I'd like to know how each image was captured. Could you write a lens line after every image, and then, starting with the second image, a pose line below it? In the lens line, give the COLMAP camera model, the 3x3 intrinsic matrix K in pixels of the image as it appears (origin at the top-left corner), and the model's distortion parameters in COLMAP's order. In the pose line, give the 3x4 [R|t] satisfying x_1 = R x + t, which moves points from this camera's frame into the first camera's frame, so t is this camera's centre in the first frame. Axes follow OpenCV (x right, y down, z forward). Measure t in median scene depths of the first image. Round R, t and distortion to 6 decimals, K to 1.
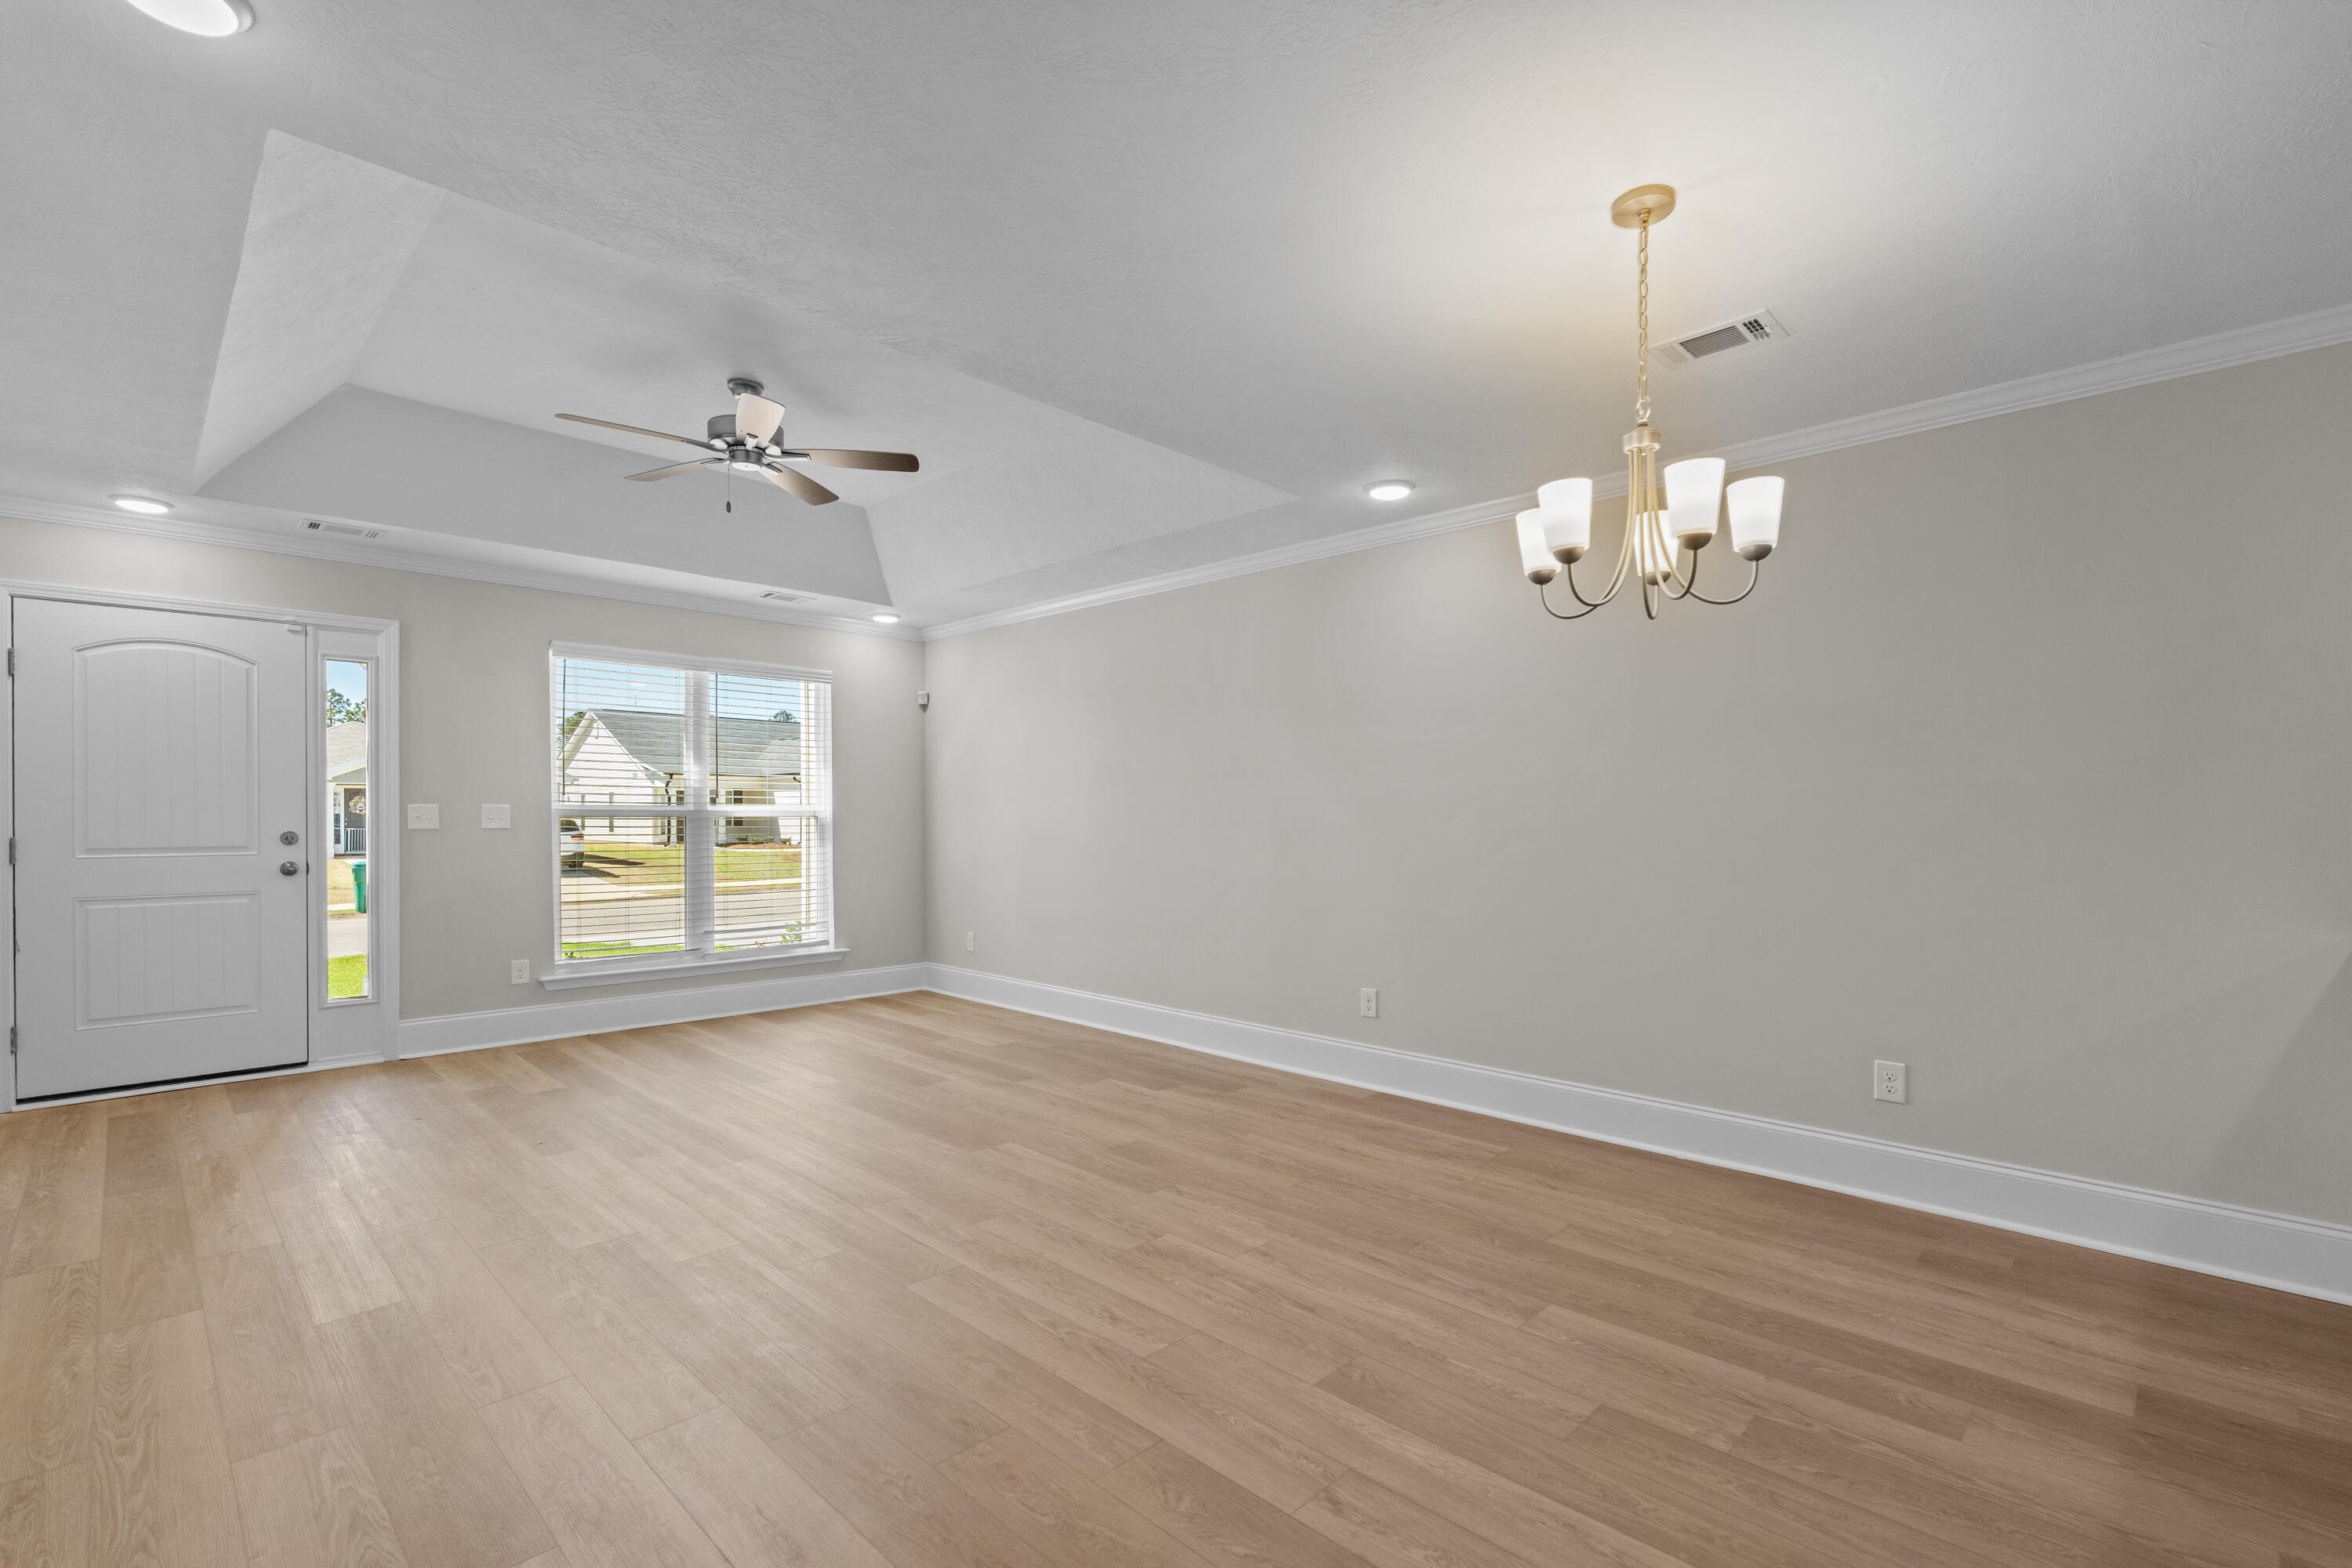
lens RADIAL K [[1035.5, 0, 1171.6], [0, 1035.5, 816.7], [0, 0, 1]] dist [-0.005846, 0.000984]
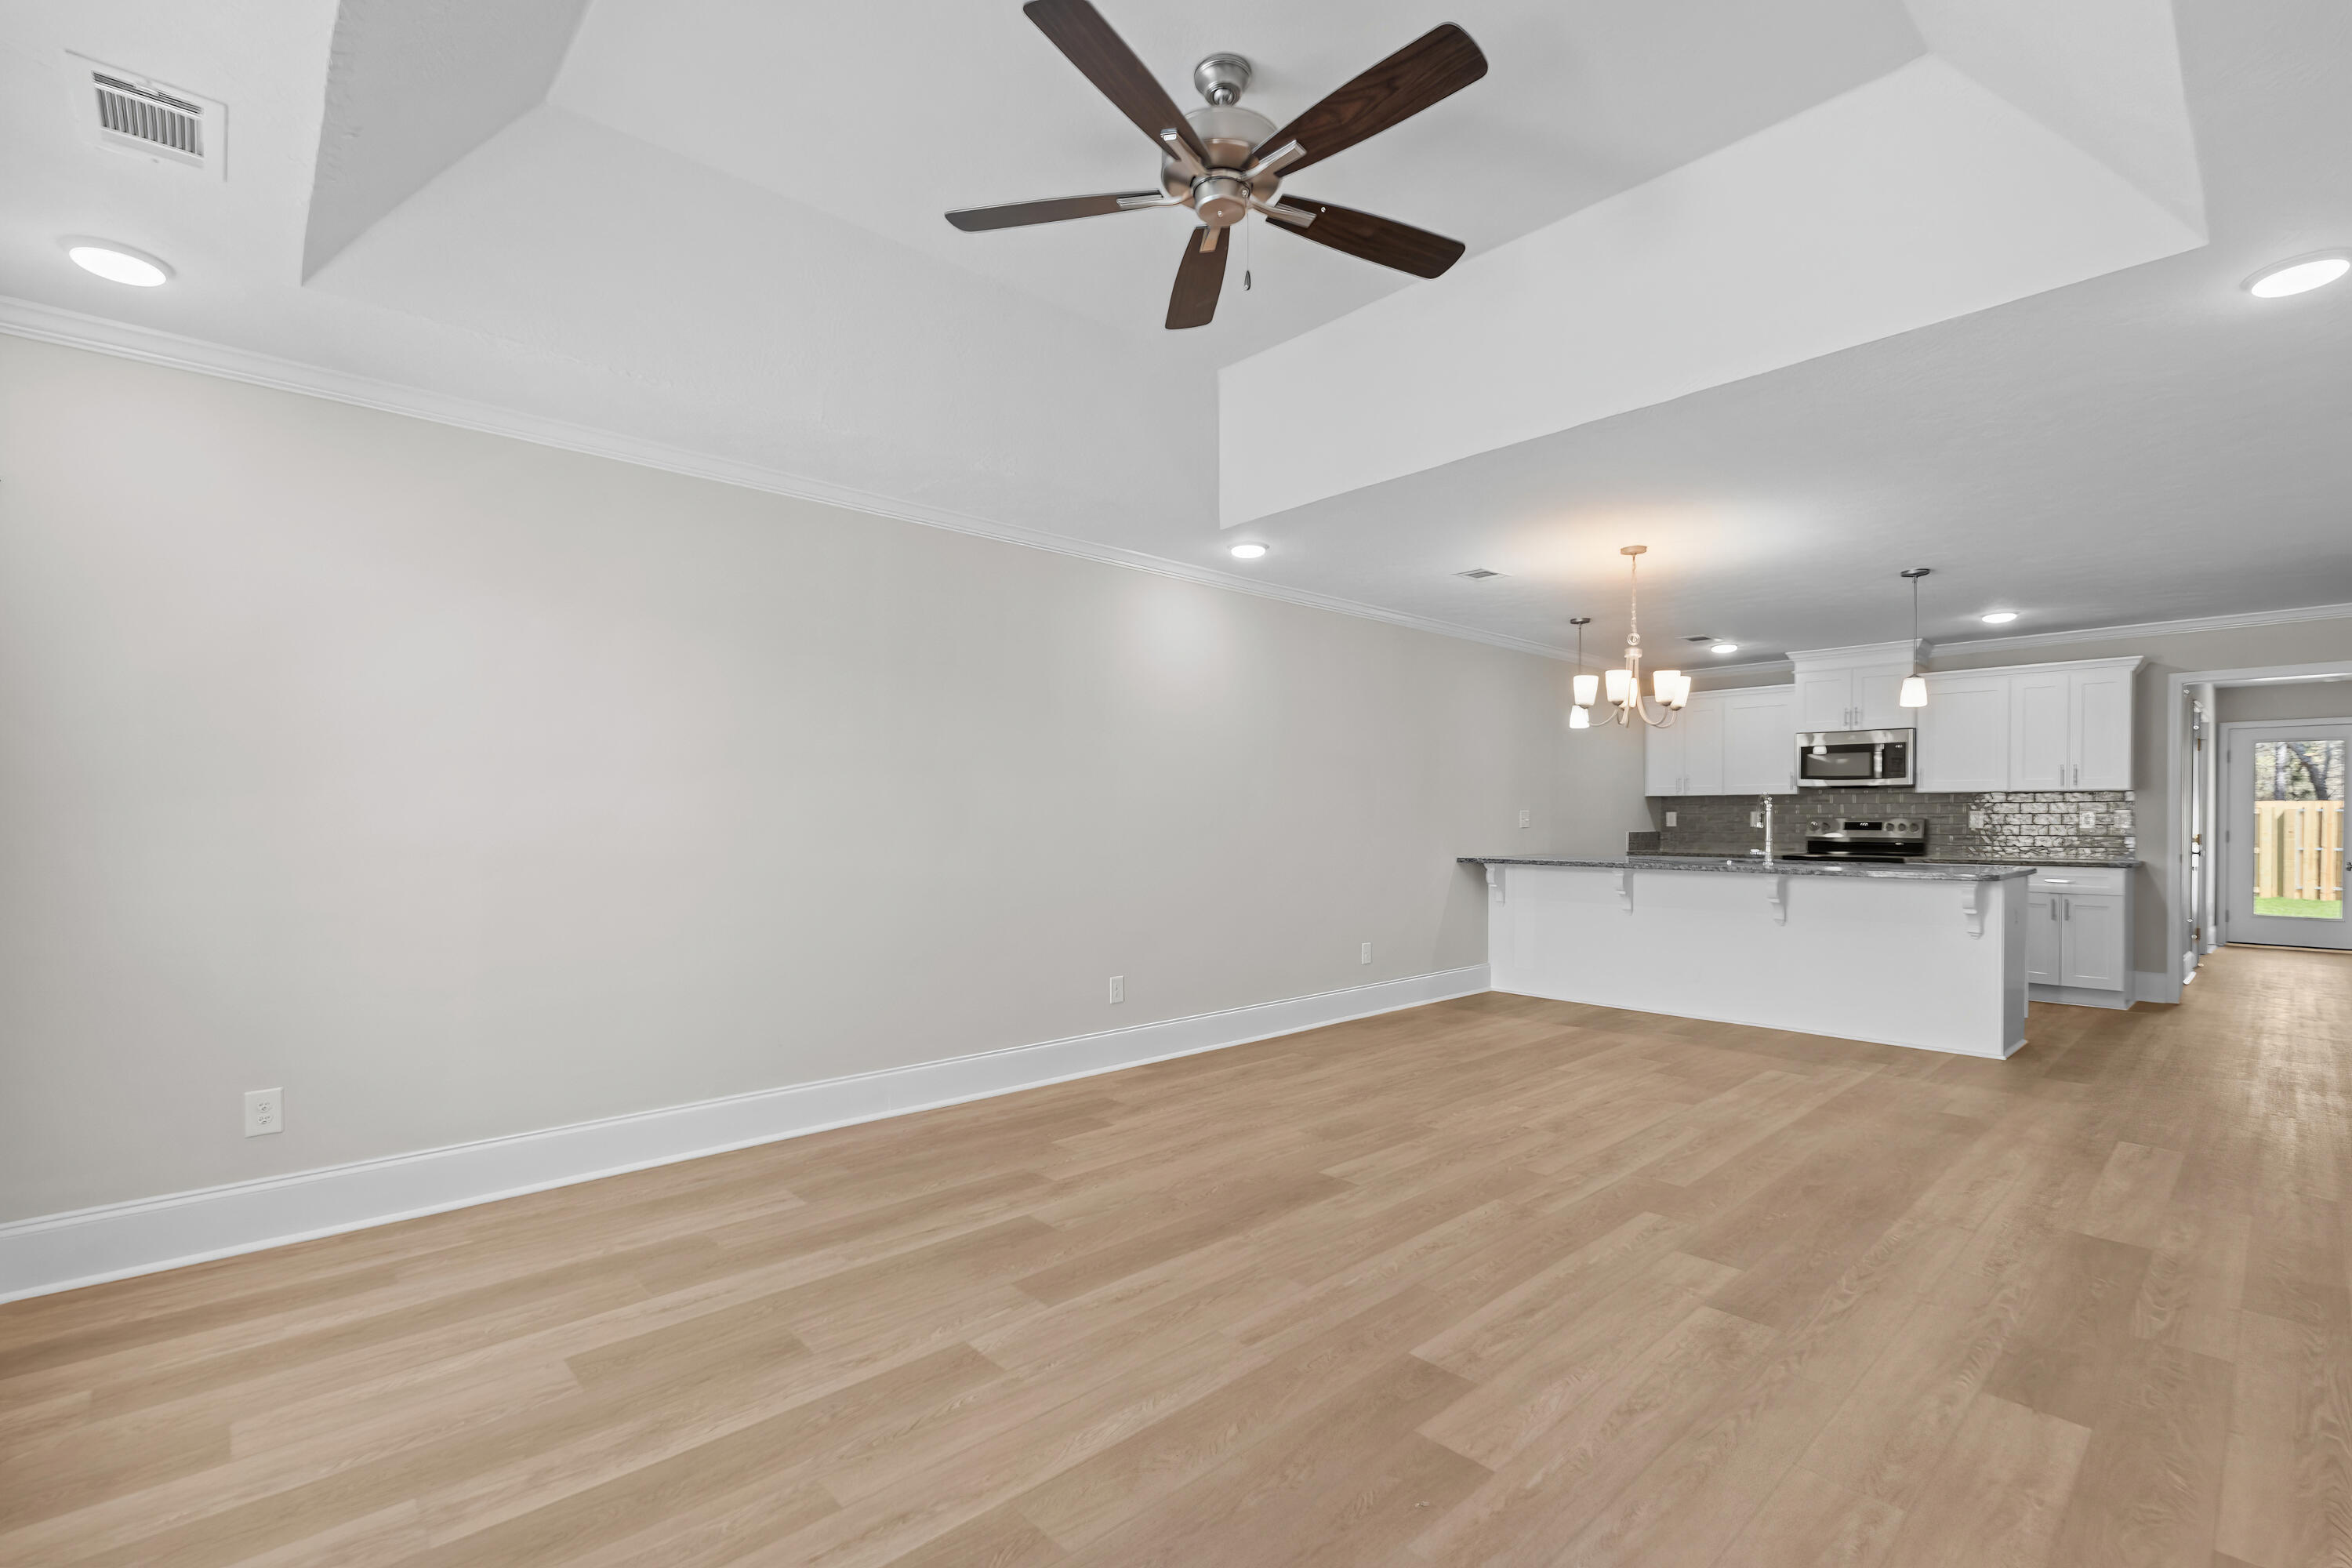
lens RADIAL K [[1035.5, 0, 1179.3], [0, 1035.5, 829.5], [0, 0, 1]] dist [-0.005846, 0.000984]
pose [[0.050575, -0.013695, 0.998626, -0.853226], [0.000739, 0.999906, 0.013675, -0.002109], [-0.998720, 0.000047, 0.050581, 0.854578]]
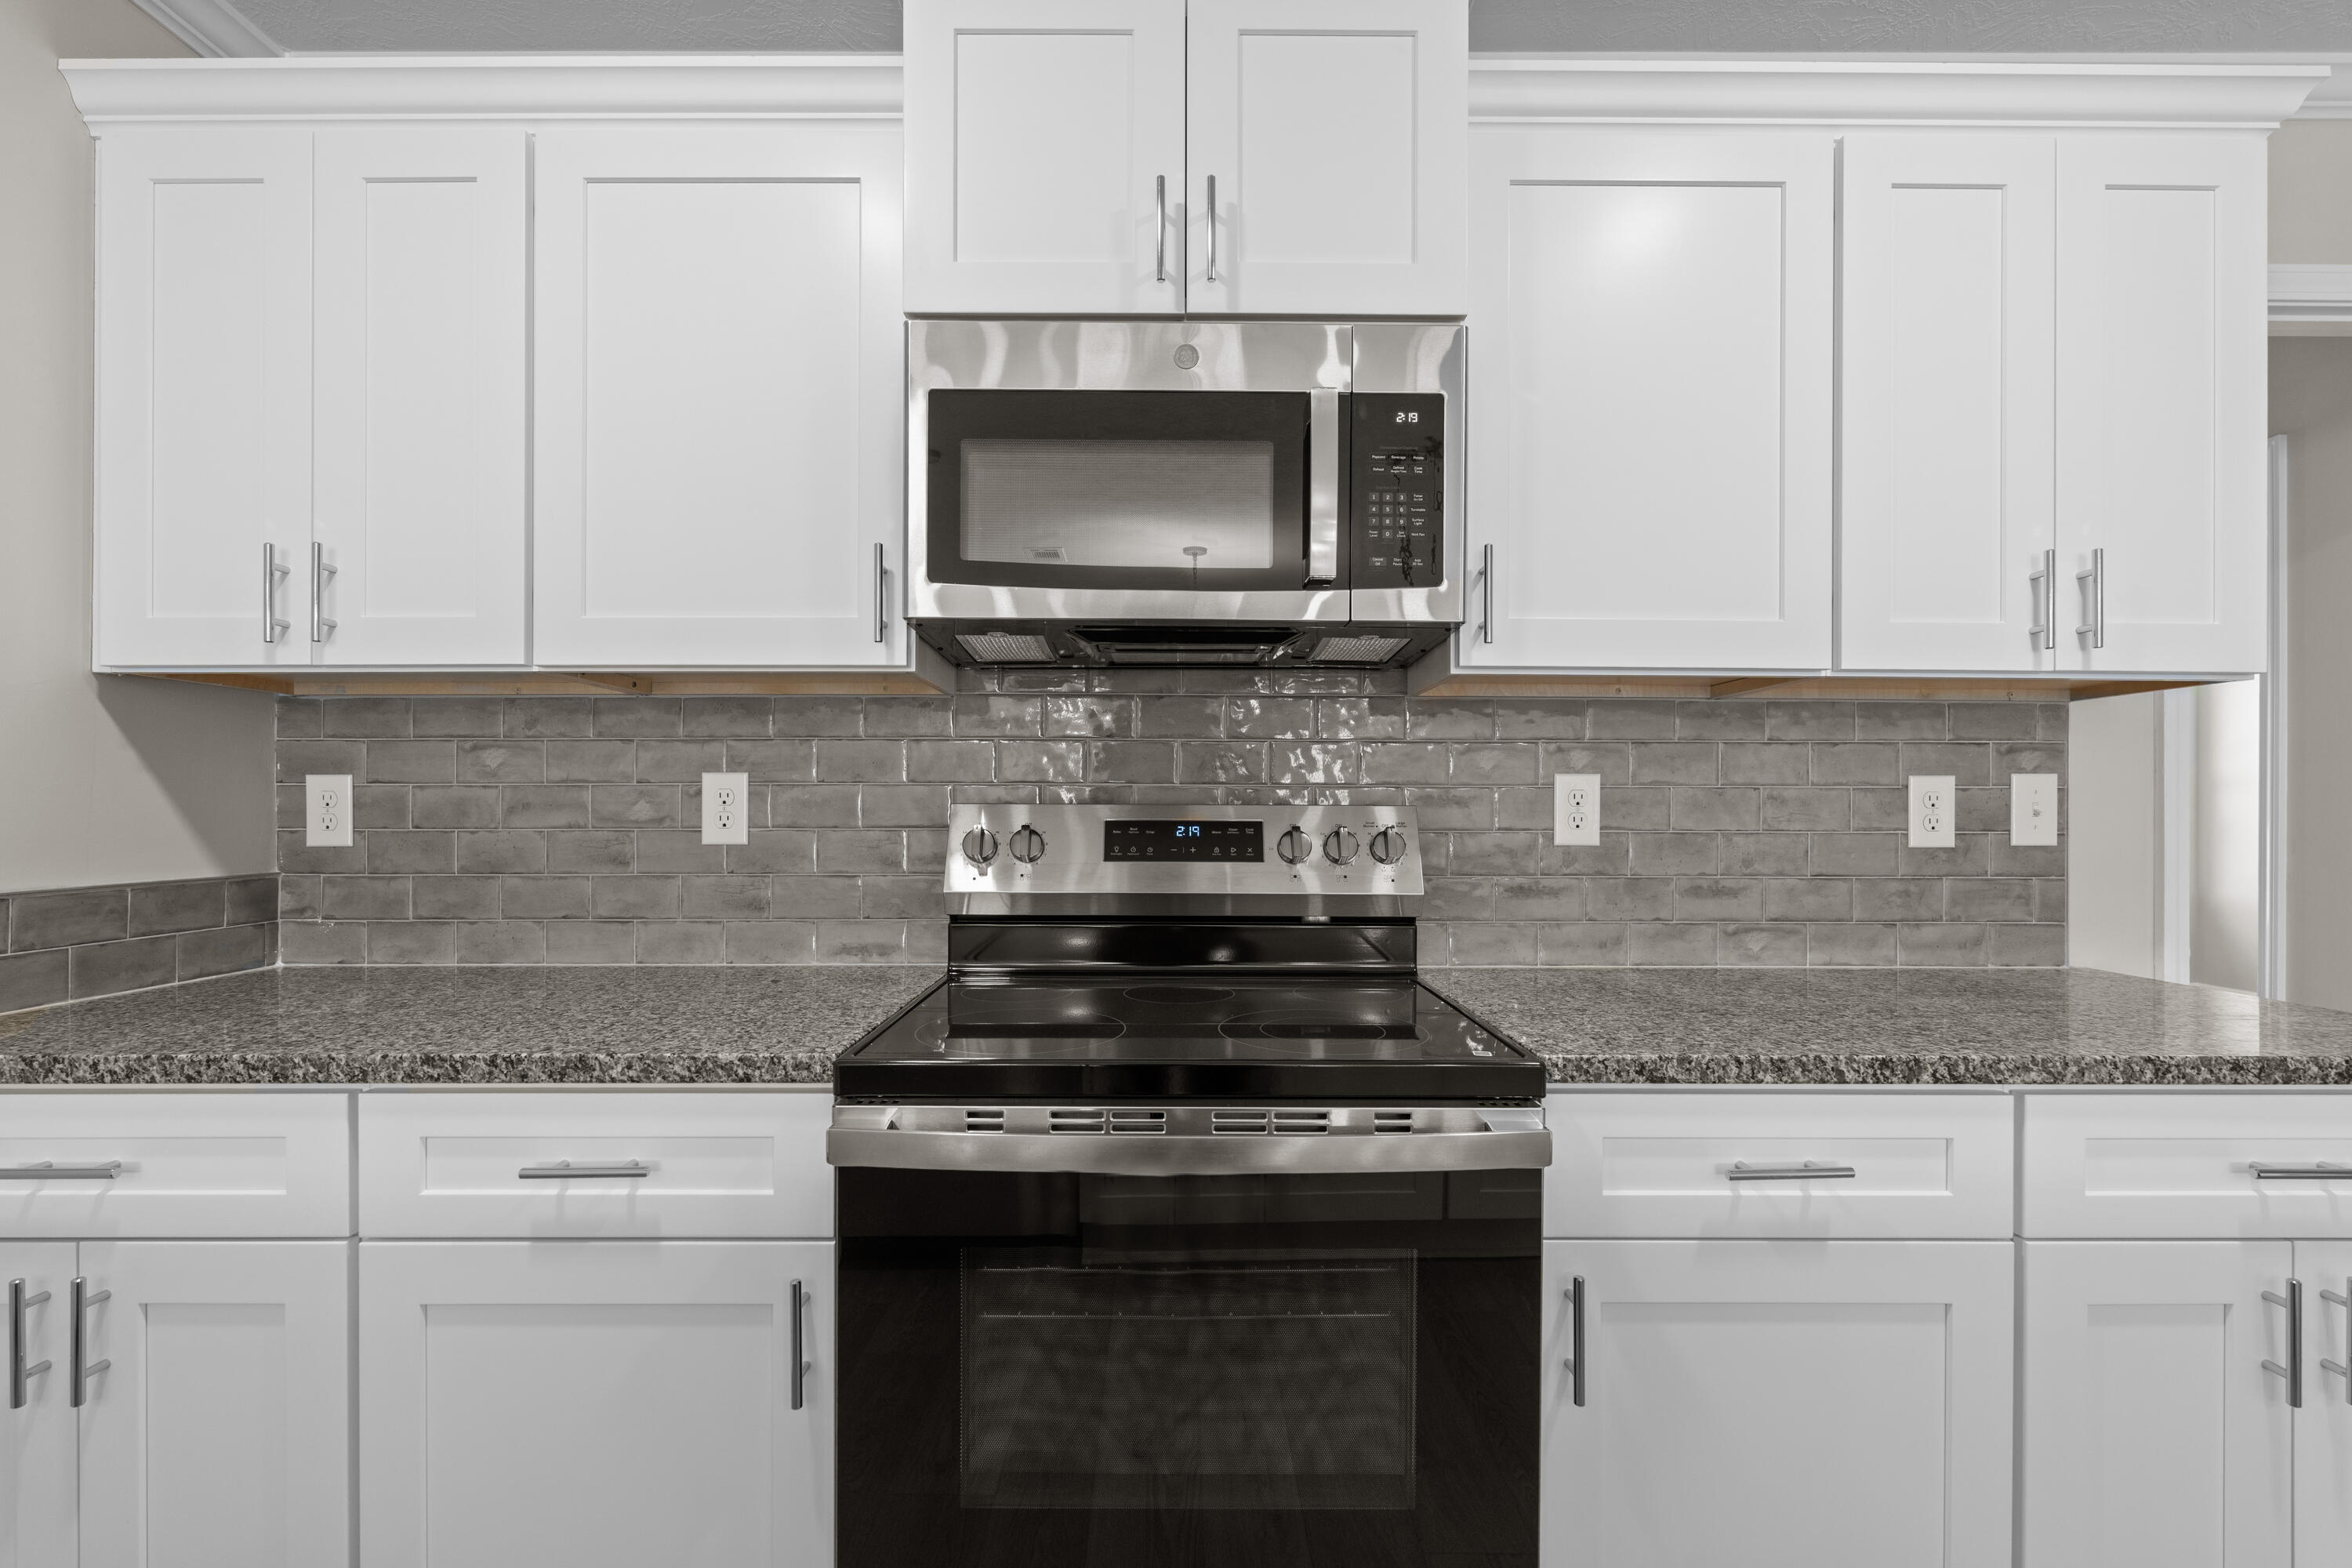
lens RADIAL K [[1035.5, 0, 1173.5], [0, 1035.5, 810.1], [0, 0, 1]] dist [-0.005846, 0.000984]
pose [[-0.705107, -0.014528, 0.708953, 0.612022], [-0.004632, 0.999863, 0.015883, -0.000206], [-0.709086, 0.007916, -0.705077, 0.093778]]
